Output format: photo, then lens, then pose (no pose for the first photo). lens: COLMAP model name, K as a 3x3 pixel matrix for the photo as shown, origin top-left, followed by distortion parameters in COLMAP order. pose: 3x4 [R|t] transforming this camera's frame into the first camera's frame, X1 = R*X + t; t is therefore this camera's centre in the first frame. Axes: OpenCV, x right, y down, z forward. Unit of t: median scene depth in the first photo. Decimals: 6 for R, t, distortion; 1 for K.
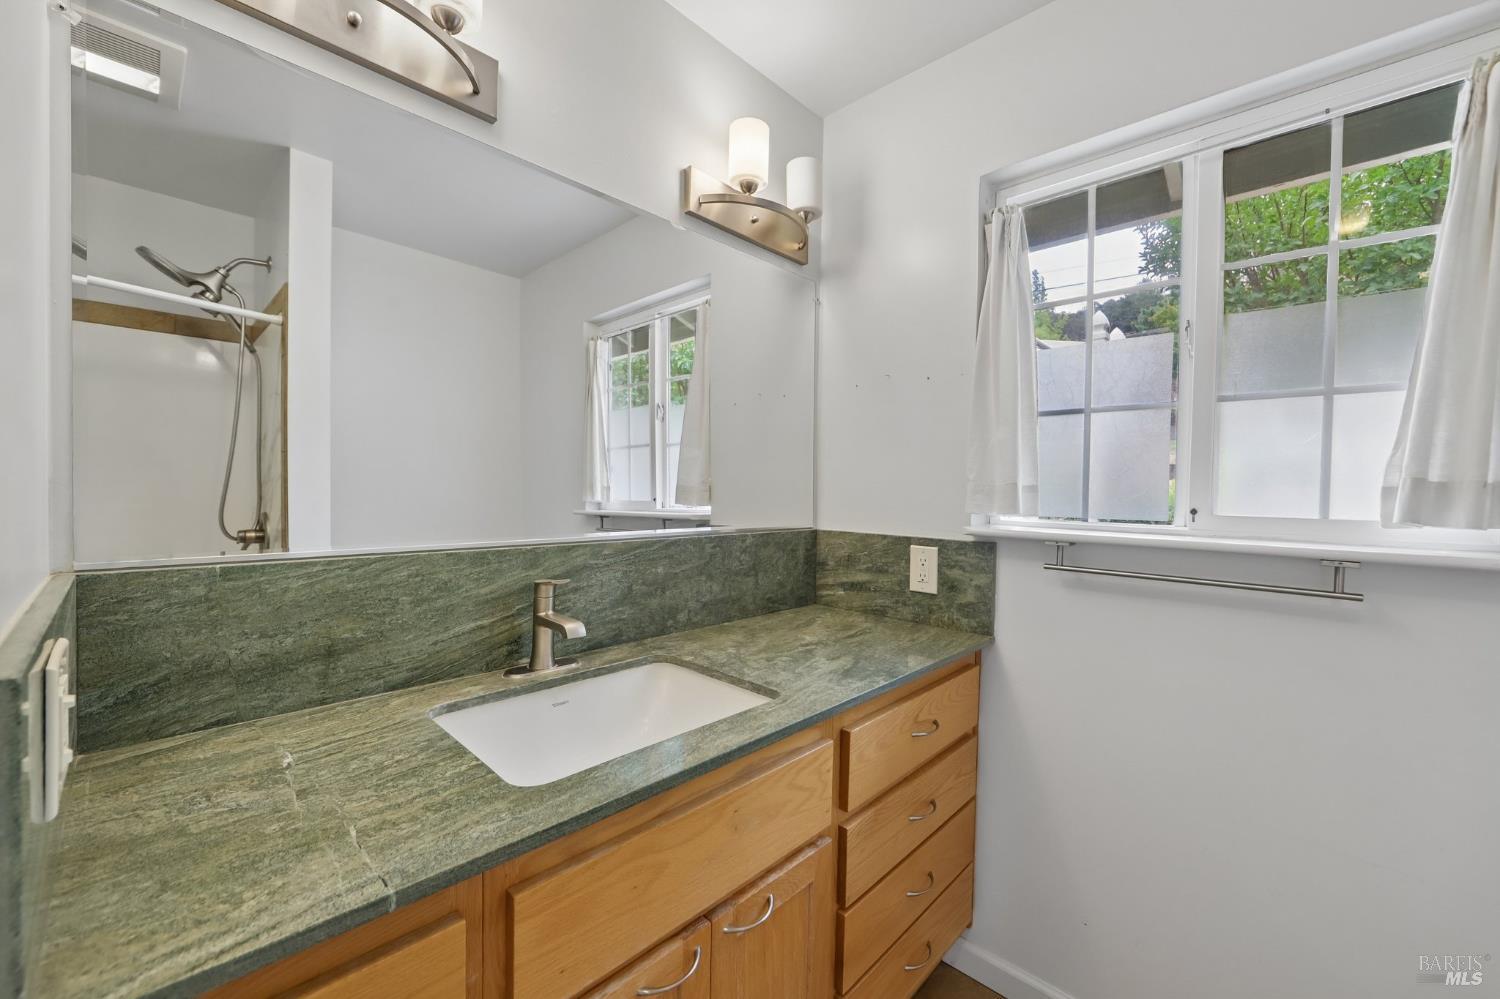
lens RADIAL K [[596.5, 0, 750.0], [0, 596.5, 500.8], [0, 0, 1]] dist [-0.016537, 0.001840]
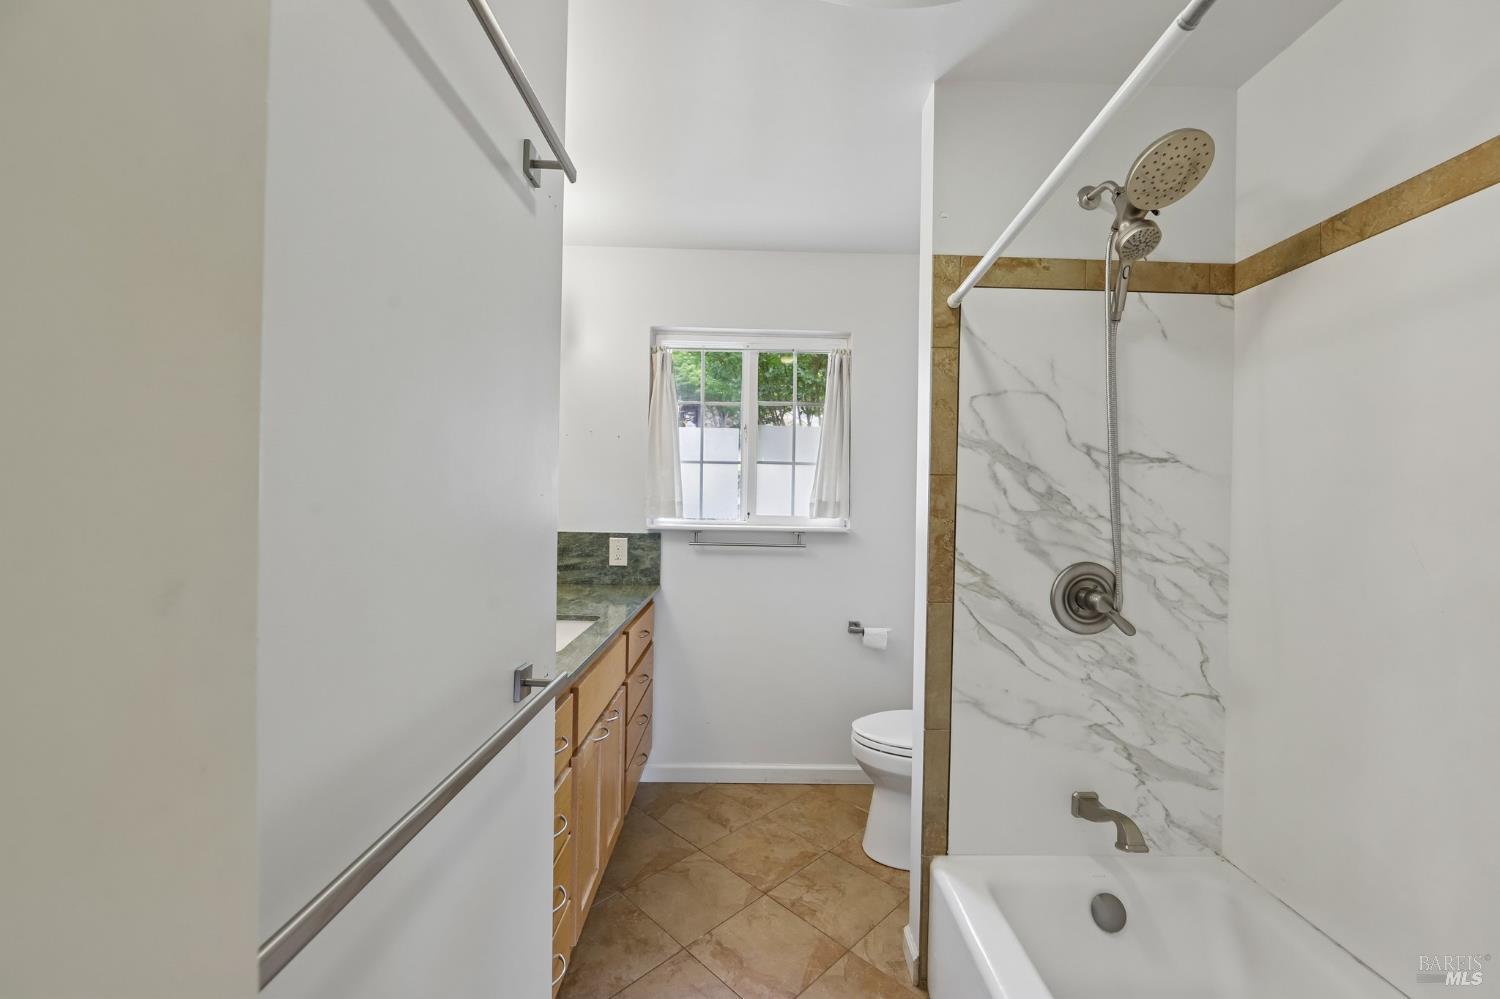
lens RADIAL K [[596.5, 0, 752.6], [0, 596.5, 500.2], [0, 0, 1]] dist [-0.016537, 0.001840]
pose [[0.723660, -0.000925, 0.690156, -0.621504], [0.010894, 0.999890, -0.010083, -0.008451], [-0.690071, 0.014815, 0.723590, -0.492630]]
